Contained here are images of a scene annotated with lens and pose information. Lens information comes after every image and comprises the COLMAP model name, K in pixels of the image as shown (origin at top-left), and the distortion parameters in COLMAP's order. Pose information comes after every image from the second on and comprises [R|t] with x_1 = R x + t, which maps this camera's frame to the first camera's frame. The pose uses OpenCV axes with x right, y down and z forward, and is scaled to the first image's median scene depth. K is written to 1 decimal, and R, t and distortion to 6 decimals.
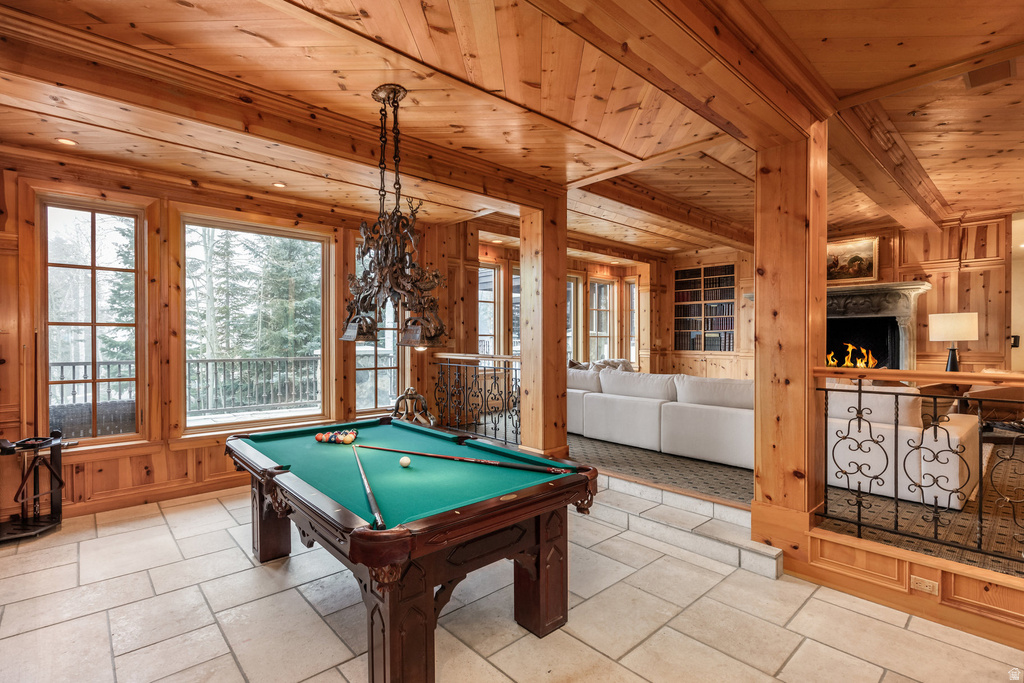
lens RADIAL K [[476.3, 0, 509.5], [0, 476.3, 342.7], [0, 0, 1]] dist [-0.003812, -0.000169]
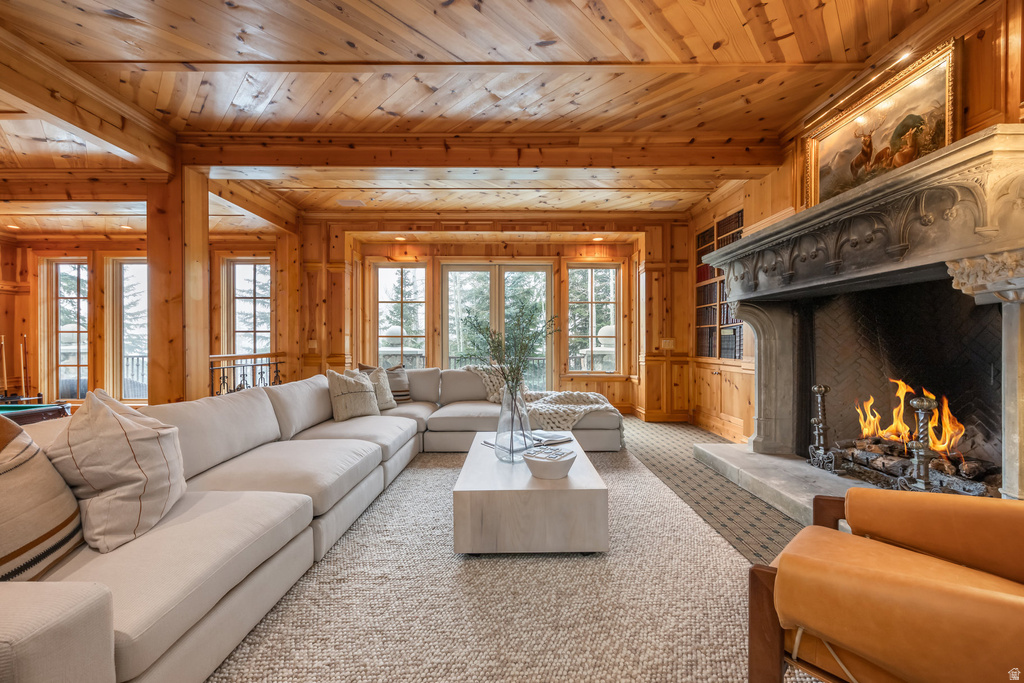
lens RADIAL K [[409.9, 0, 513.8], [0, 409.9, 341.9], [0, 0, 1]] dist [0.001309, -0.000142]
pose [[0.747860, -0.002563, -0.663851, 0.701319], [-0.003507, 0.999963, -0.007812, 0.001820], [0.663847, 0.008171, 0.747824, 0.538350]]
